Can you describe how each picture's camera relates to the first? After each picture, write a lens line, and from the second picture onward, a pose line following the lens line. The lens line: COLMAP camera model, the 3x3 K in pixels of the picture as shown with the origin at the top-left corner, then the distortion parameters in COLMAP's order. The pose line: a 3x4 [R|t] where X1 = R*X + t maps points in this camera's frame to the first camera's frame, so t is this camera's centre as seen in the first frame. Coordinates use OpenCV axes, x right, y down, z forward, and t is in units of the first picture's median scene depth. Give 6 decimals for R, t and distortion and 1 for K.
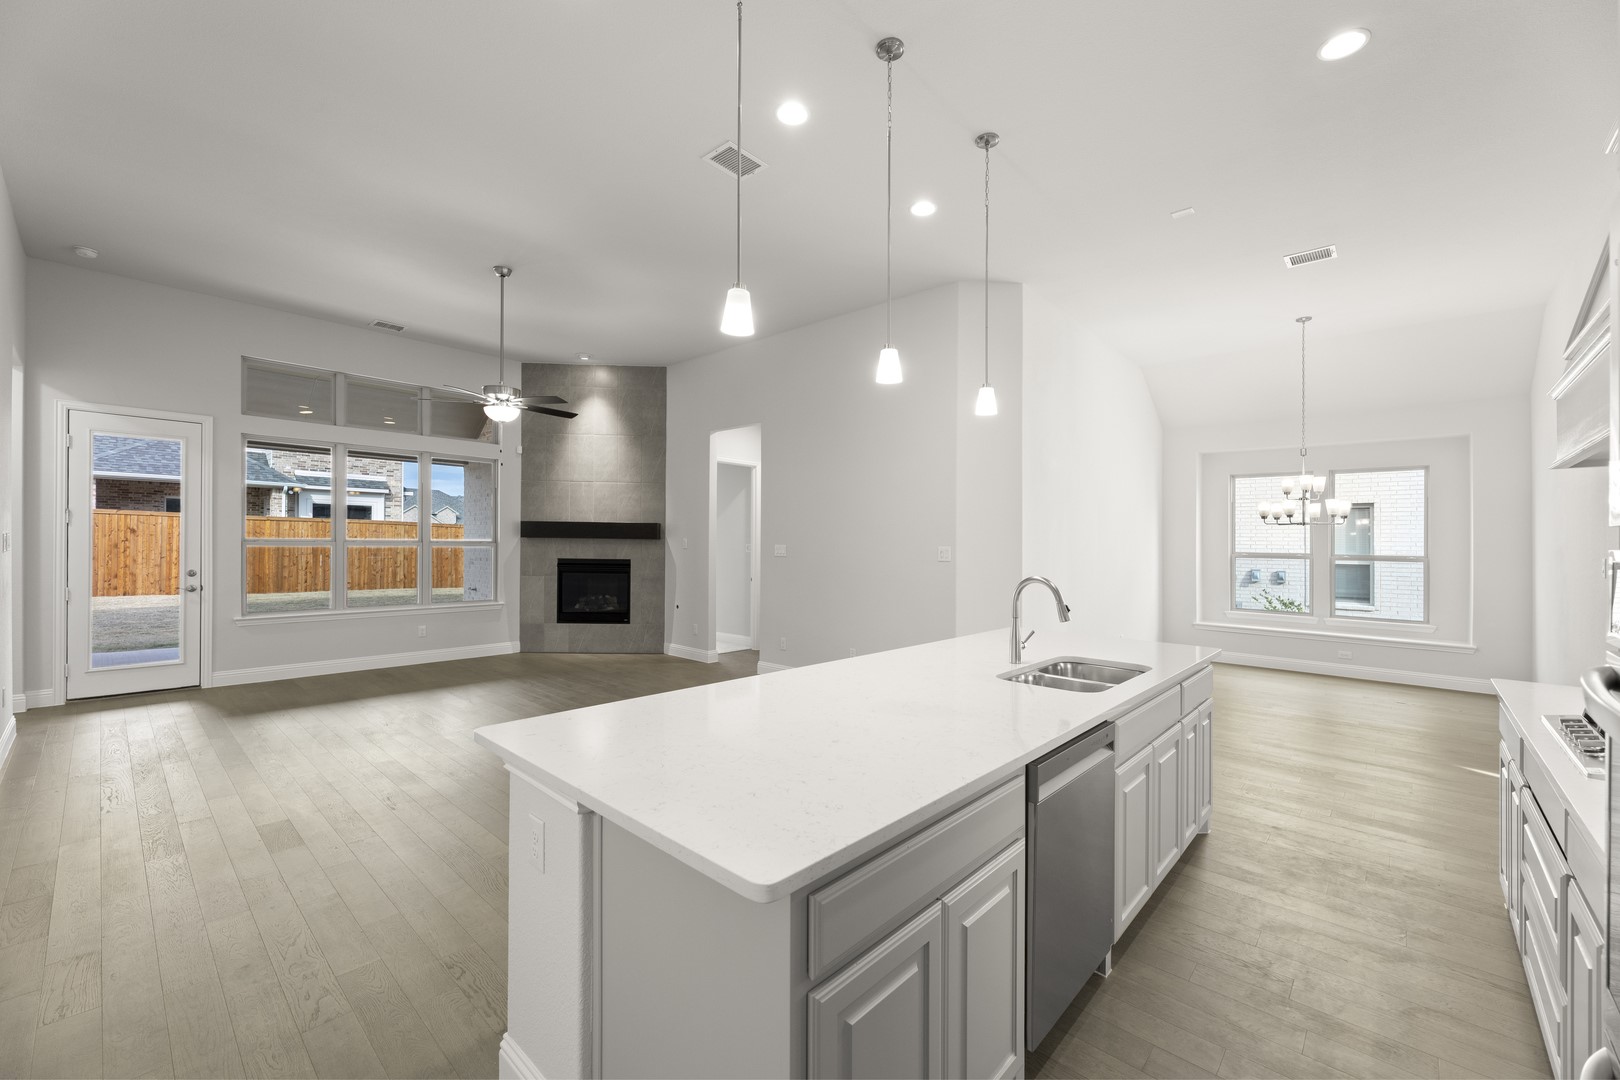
lens RADIAL K [[647.9, 0, 811.5], [0, 647.9, 548.2], [0, 0, 1]] dist [-0.000009, -0.000705]
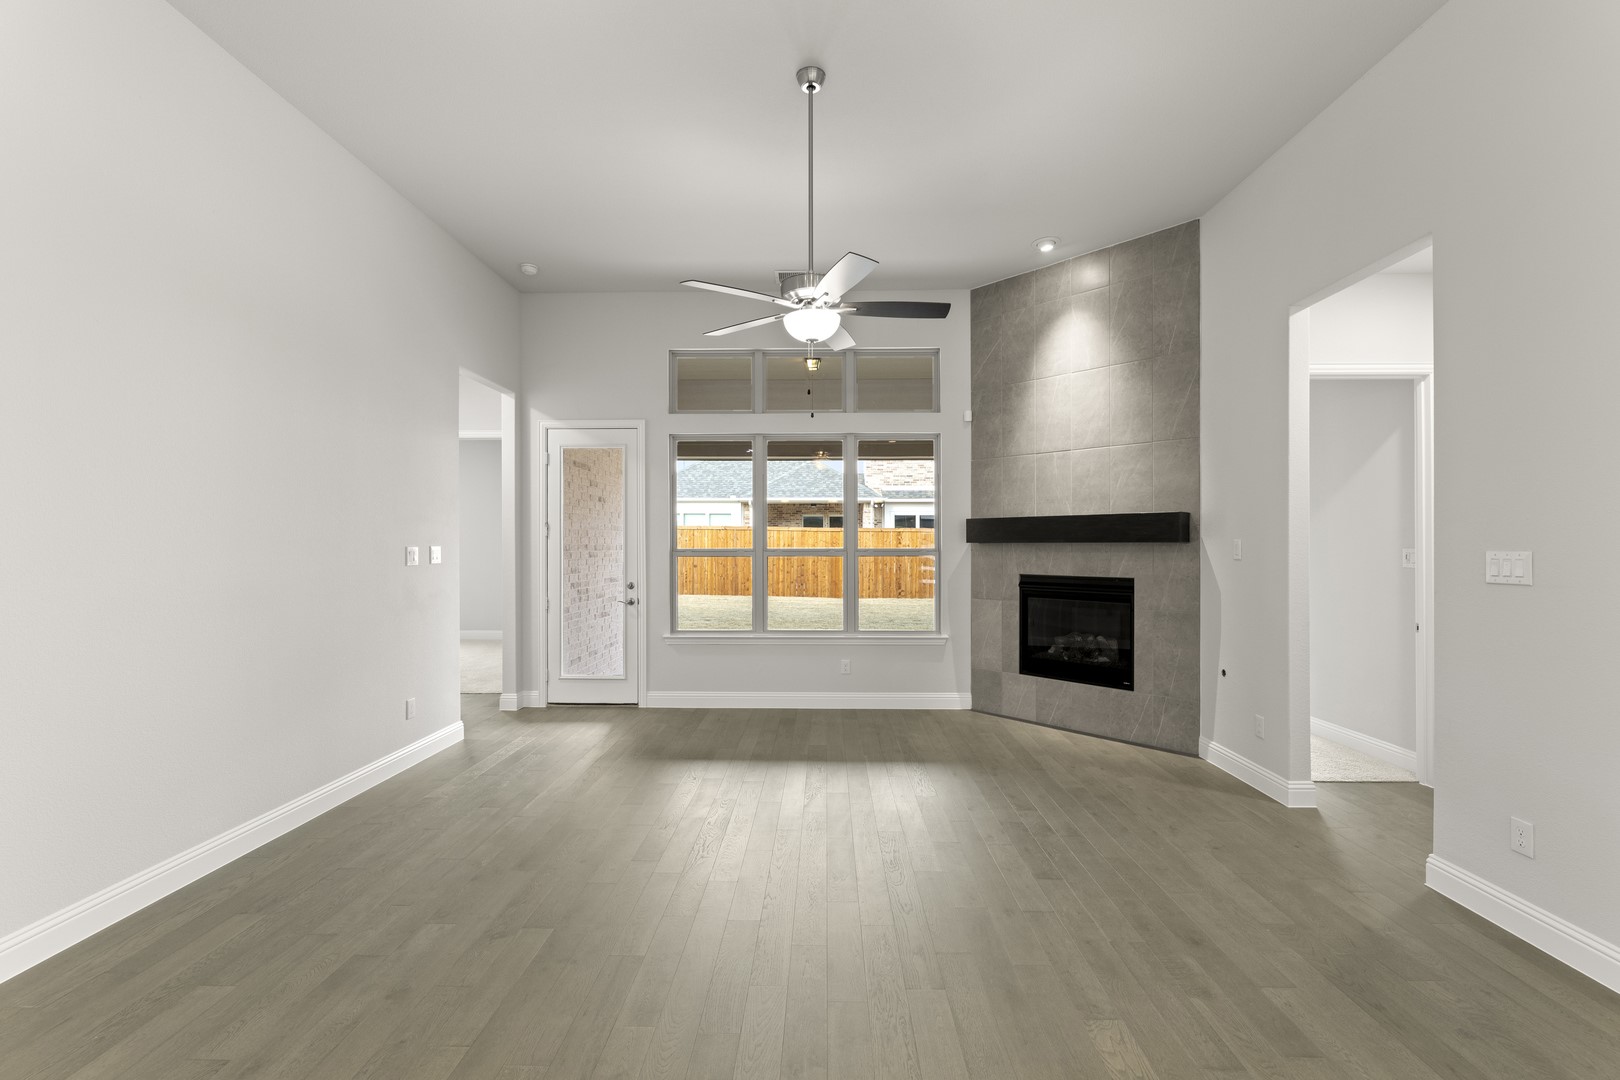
lens RADIAL K [[682.5, 0, 811.3], [0, 682.5, 551.5], [0, 0, 1]] dist [-0.002998, 0.000064]
pose [[0.663146, -0.006980, -0.748458, -0.018248], [0.003150, 0.999974, -0.006534, -0.003215], [0.748484, 0.001975, 0.663150, 0.390353]]
